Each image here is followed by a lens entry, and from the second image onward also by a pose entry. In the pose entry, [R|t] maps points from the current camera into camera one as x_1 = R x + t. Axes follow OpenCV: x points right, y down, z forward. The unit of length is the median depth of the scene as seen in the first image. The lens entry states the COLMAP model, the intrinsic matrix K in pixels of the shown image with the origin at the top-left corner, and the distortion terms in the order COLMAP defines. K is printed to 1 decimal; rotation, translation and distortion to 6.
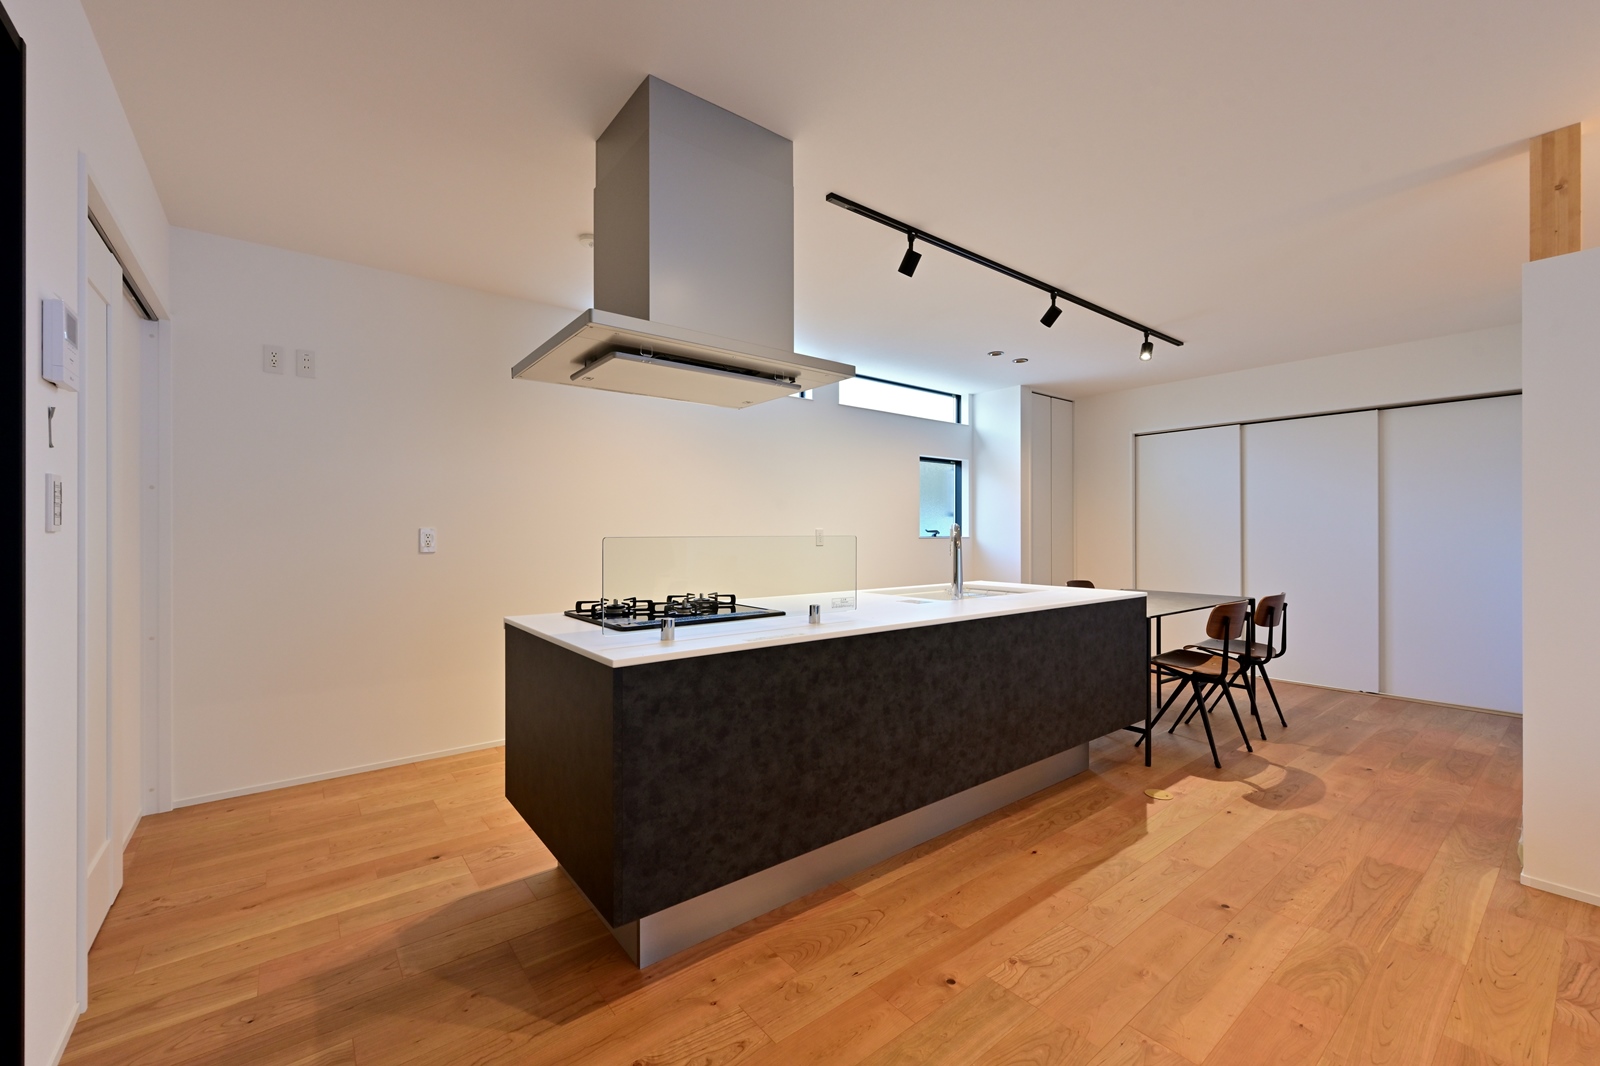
lens RADIAL K [[640.9, 0, 800.0], [0, 640.9, 533.0], [0, 0, 1]] dist [-0.000754, -0.000001]
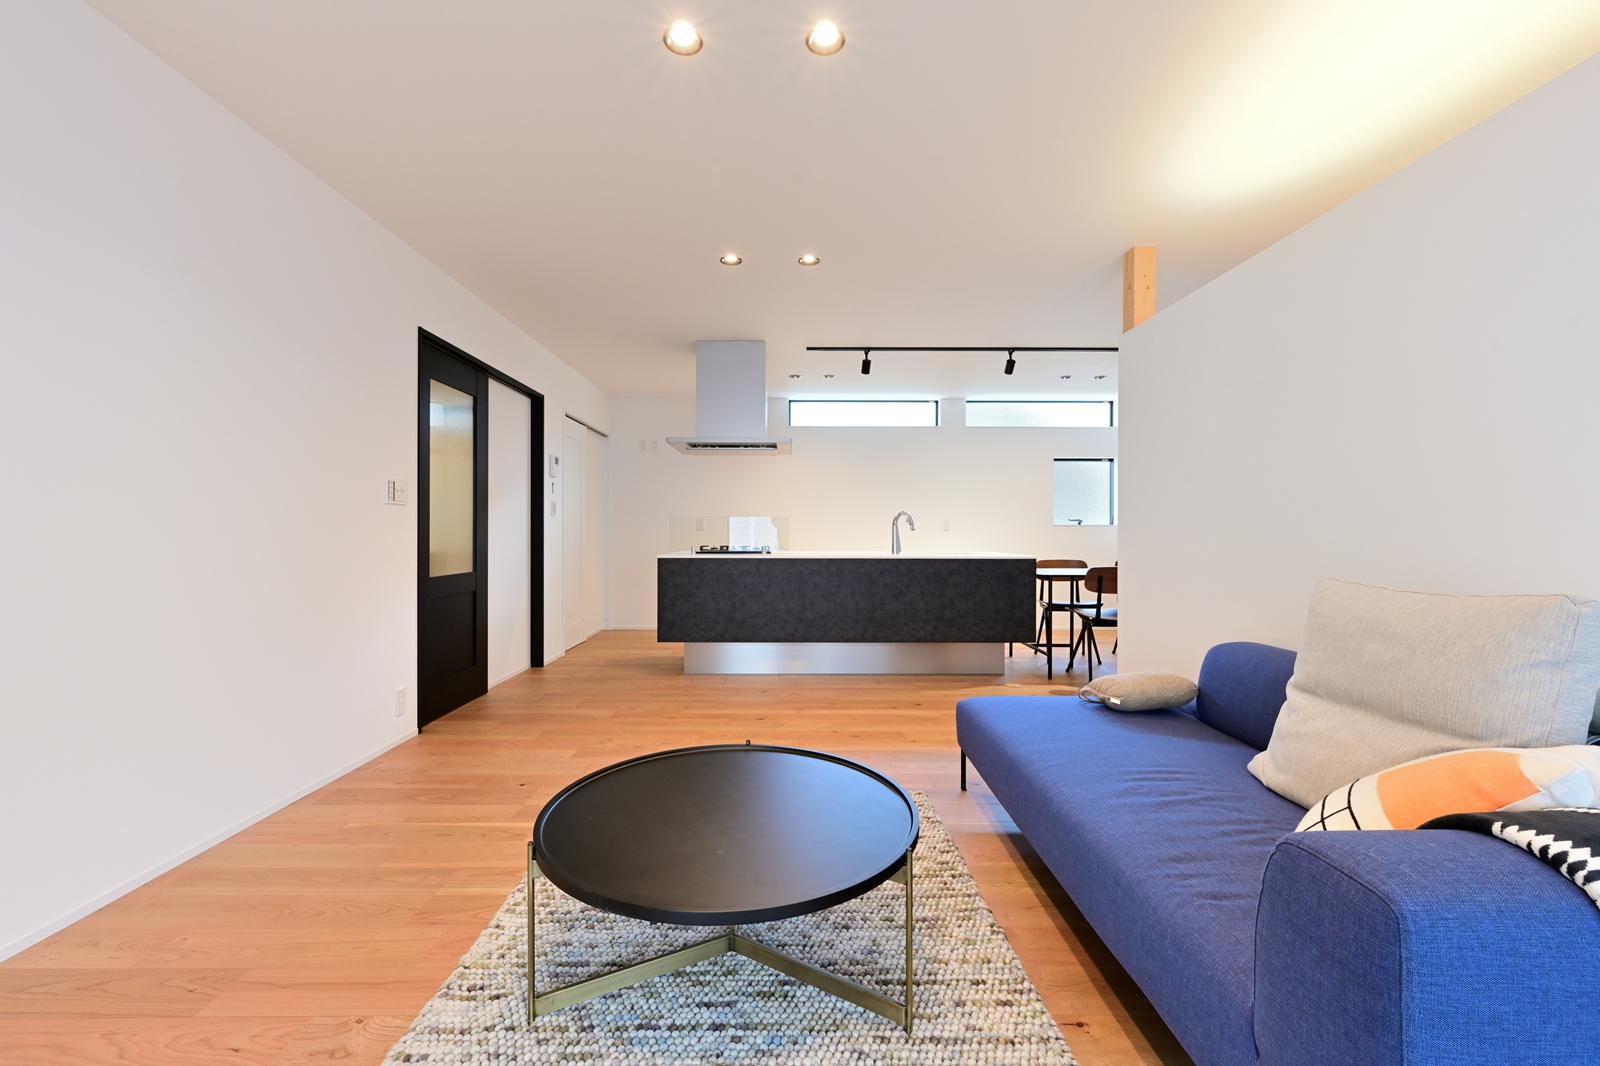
lens RADIAL K [[649.8, 0, 800.0], [0, 649.8, 533.0], [0, 0, 1]] dist [-0.001495, -0.000152]
pose [[0.794176, 0.002279, -0.607684, 1.187403], [-0.002524, 0.999997, 0.000452, 0.047918], [0.607683, 0.001175, 0.794179, -0.589625]]
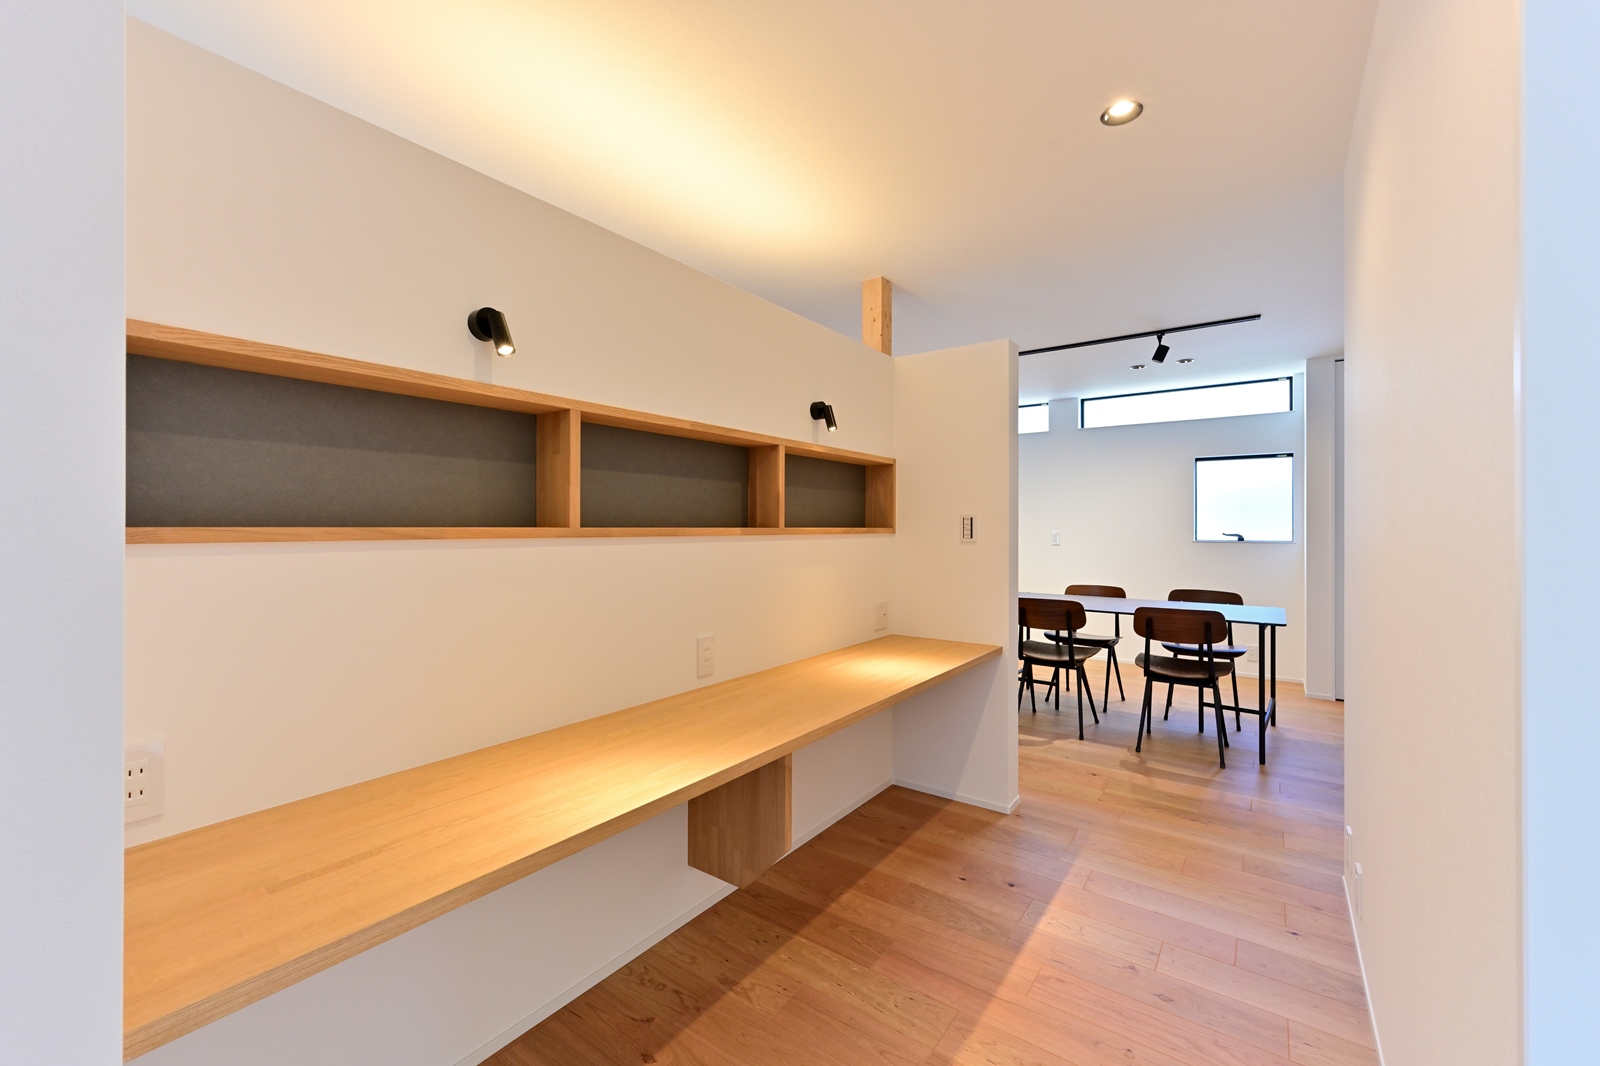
lens RADIAL K [[649.8, 0, 800.0], [0, 649.8, 533.0], [0, 0, 1]] dist [-0.001495, -0.000152]
pose [[0.303070, -0.005398, -0.952953, 1.965330], [-0.007613, 0.999938, -0.008086, 0.011937], [0.952938, 0.009706, 0.303010, 0.224944]]
